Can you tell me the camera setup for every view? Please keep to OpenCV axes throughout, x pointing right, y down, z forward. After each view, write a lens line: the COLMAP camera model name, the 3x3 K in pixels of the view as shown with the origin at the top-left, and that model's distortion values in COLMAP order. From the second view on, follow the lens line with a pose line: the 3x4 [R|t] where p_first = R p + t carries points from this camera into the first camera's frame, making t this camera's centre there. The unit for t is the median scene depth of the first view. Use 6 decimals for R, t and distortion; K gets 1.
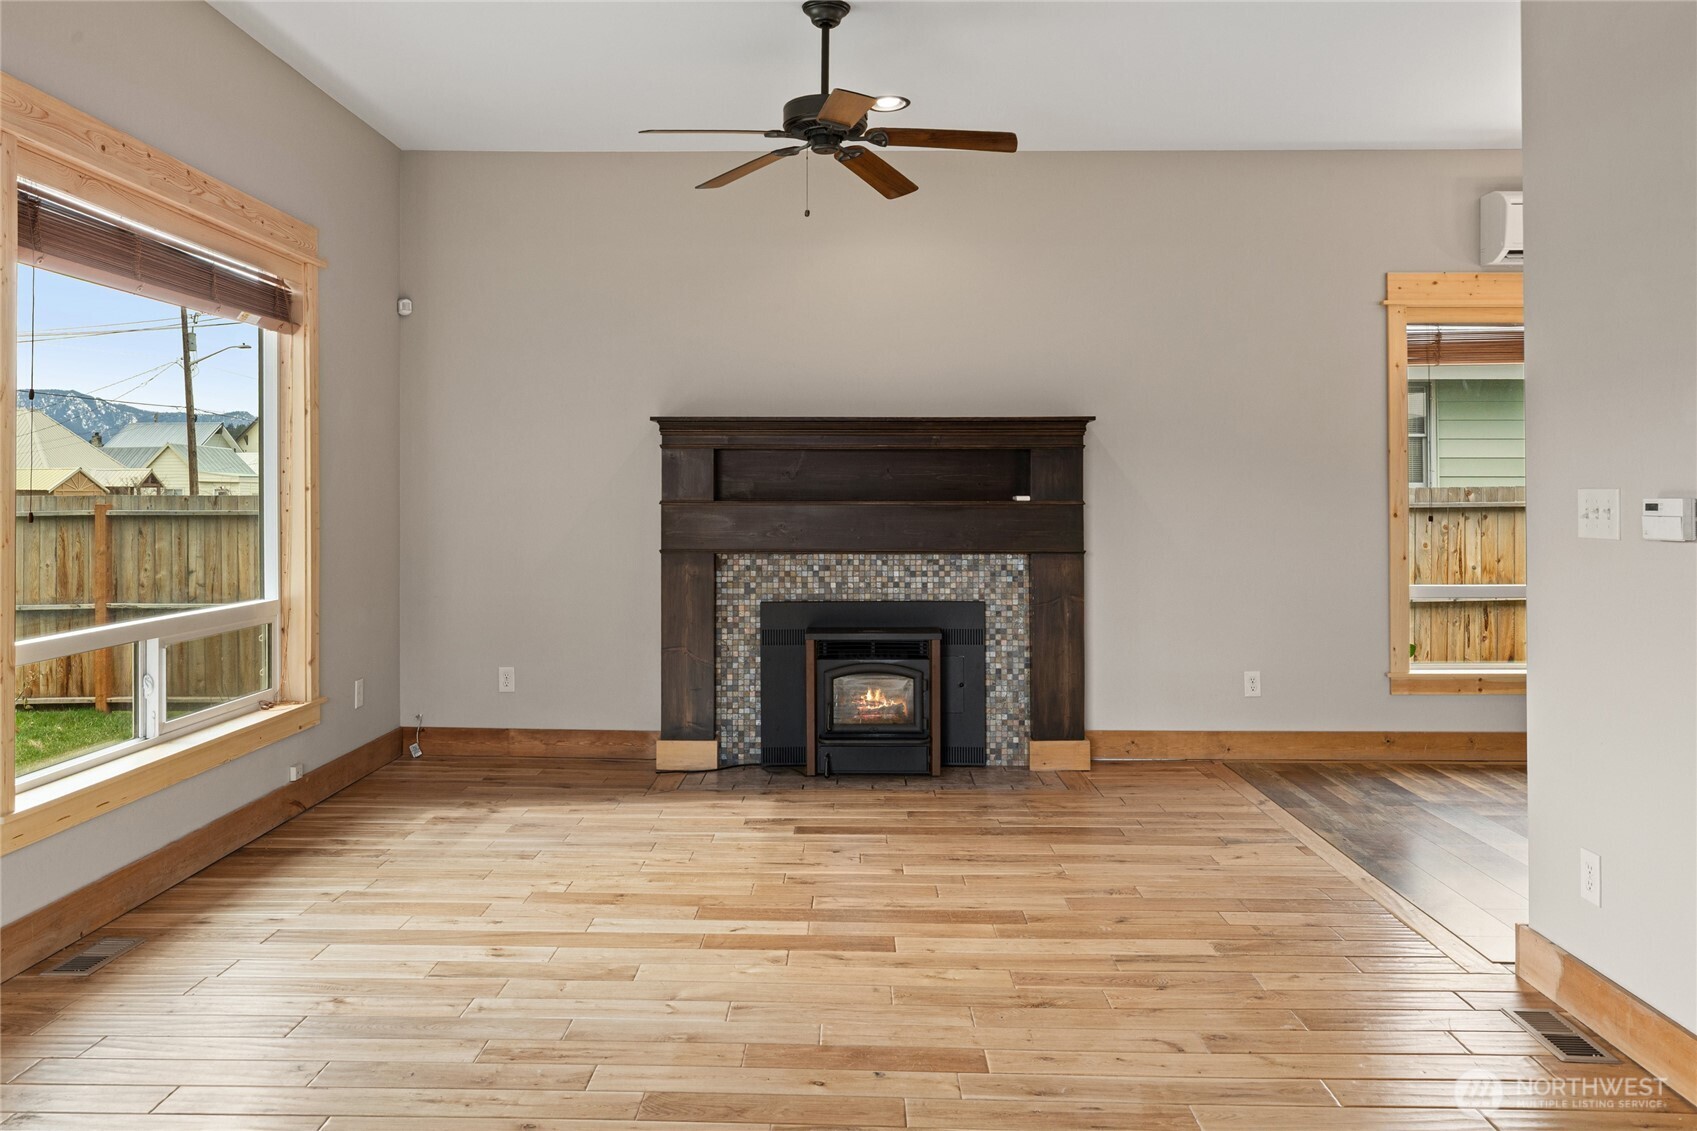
lens RADIAL K [[1271.9, 0, 842.4], [0, 1271.9, 480.5], [0, 0, 1]] dist [-0.004278, 0.001560]
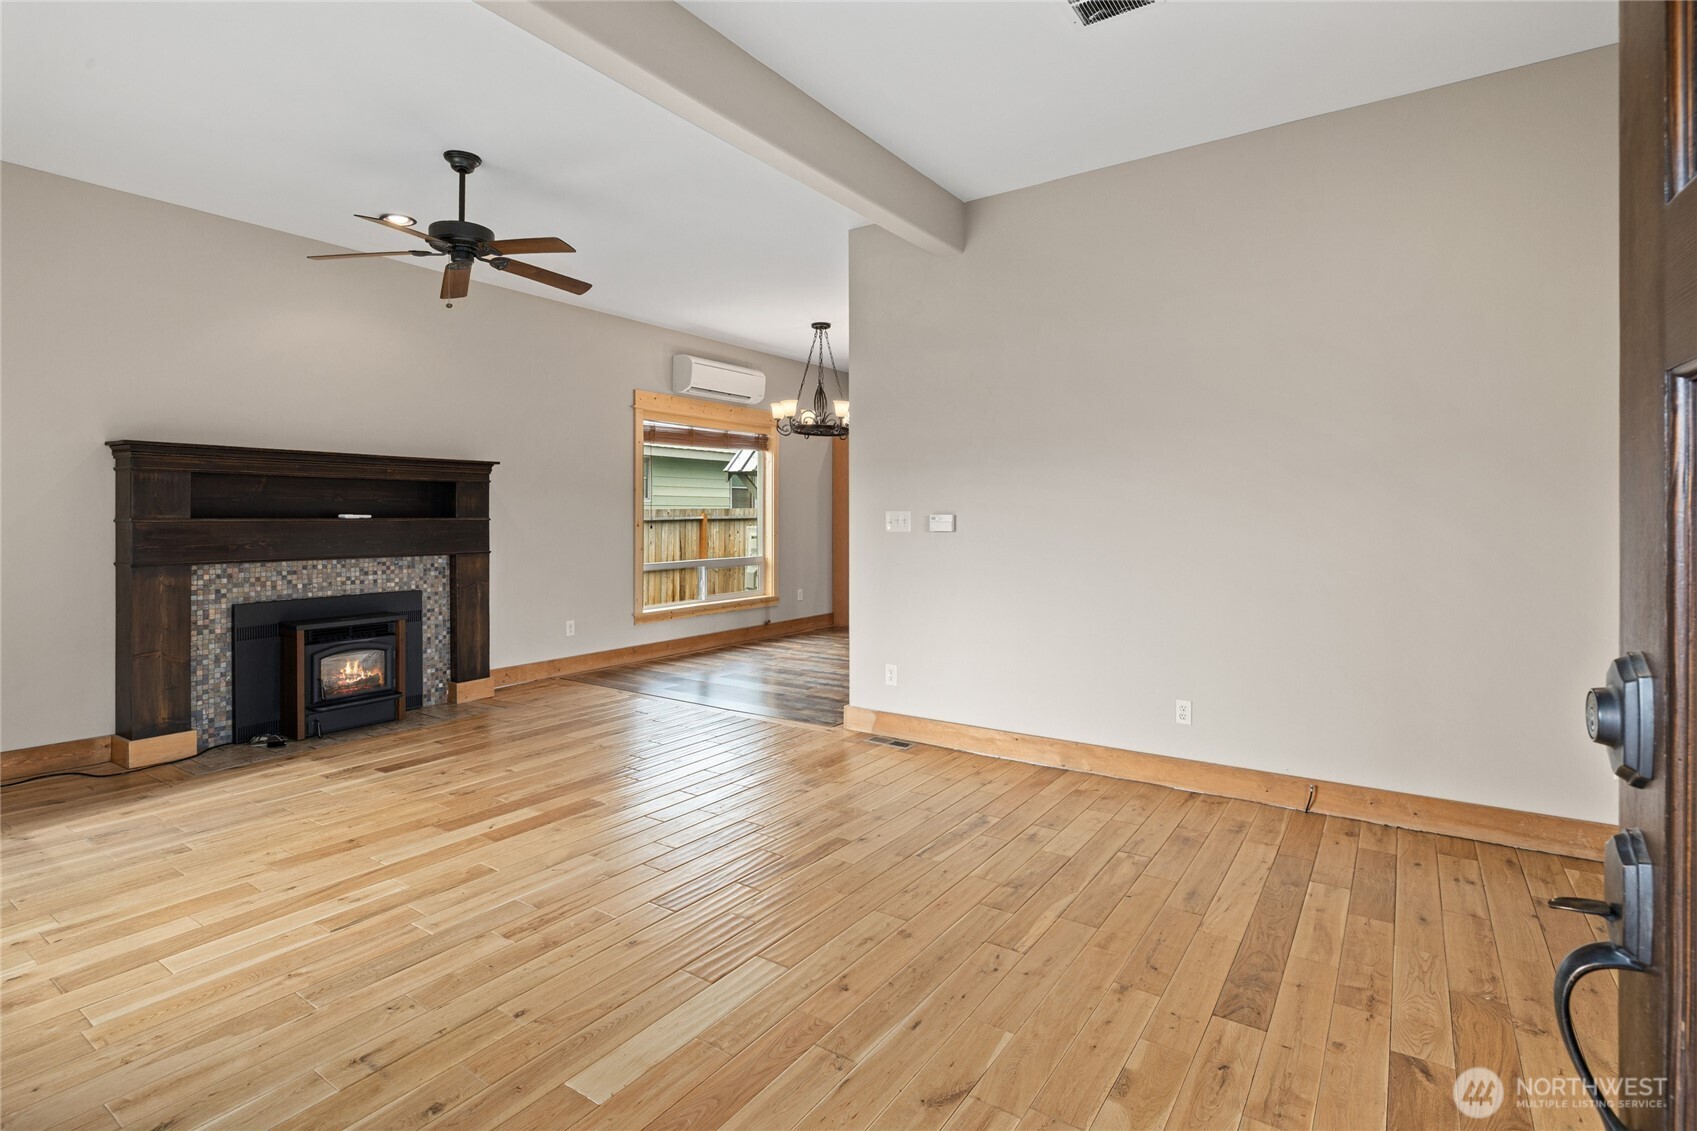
lens RADIAL K [[821.1, 0, 840.8], [0, 821.1, 516.8], [0, 0, 1]] dist [-0.006200, -0.000375]
pose [[0.555275, -0.001061, 0.831666, -0.379660], [-0.010330, 0.999913, 0.008173, 0.002648], [-0.831603, -0.013130, 0.555216, 0.118516]]
